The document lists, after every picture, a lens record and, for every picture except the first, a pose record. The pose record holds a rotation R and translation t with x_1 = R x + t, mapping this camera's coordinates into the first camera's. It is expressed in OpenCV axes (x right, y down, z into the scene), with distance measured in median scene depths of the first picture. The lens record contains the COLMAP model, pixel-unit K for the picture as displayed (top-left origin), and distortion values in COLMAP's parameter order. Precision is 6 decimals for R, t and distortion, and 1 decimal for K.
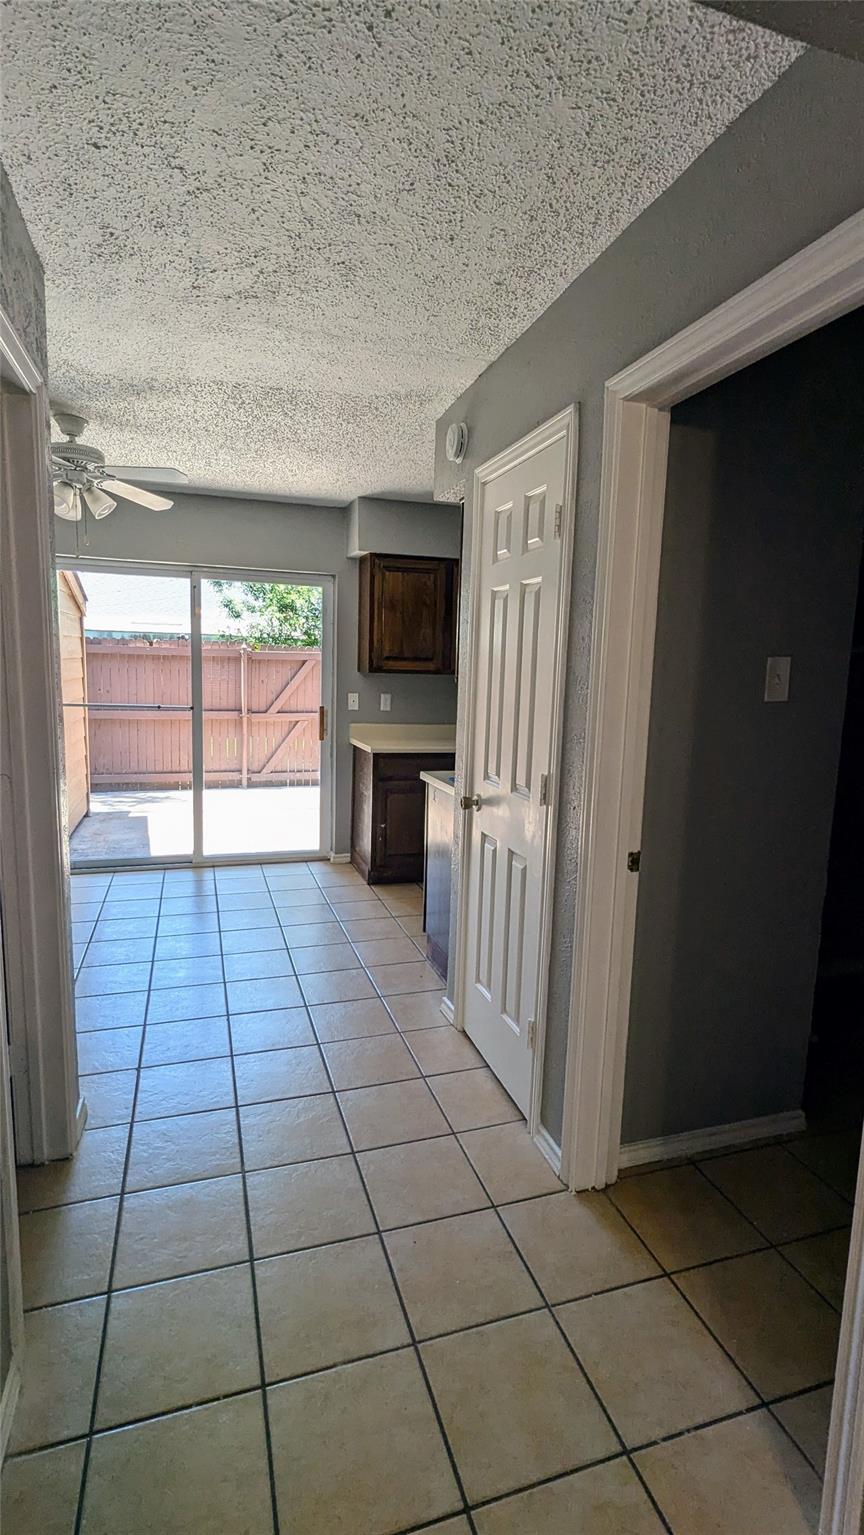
lens RADIAL K [[720.8, 0, 432.4], [0, 720.8, 766.1], [0, 0, 1]] dist [-0.000434, -0.000050]
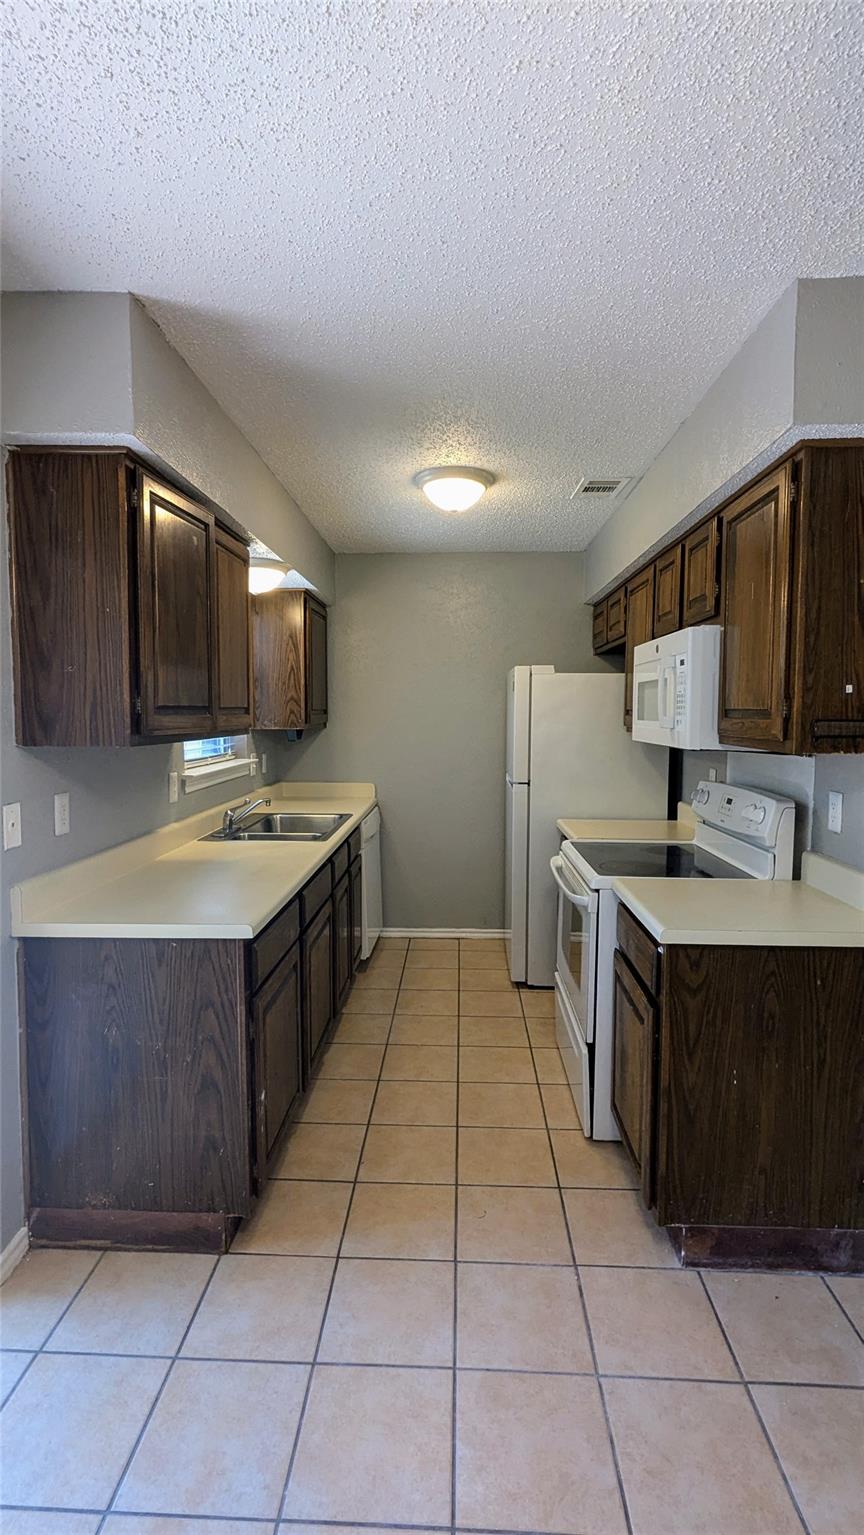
lens RADIAL K [[720.8, 0, 434.3], [0, 720.8, 763.8], [0, 0, 1]] dist [-0.000434, -0.000050]
pose [[0.339805, -0.093599, 0.935827, -0.382878], [0.138307, 0.989190, 0.048717, -0.109811], [-0.930271, 0.112877, 0.349077, 0.665217]]
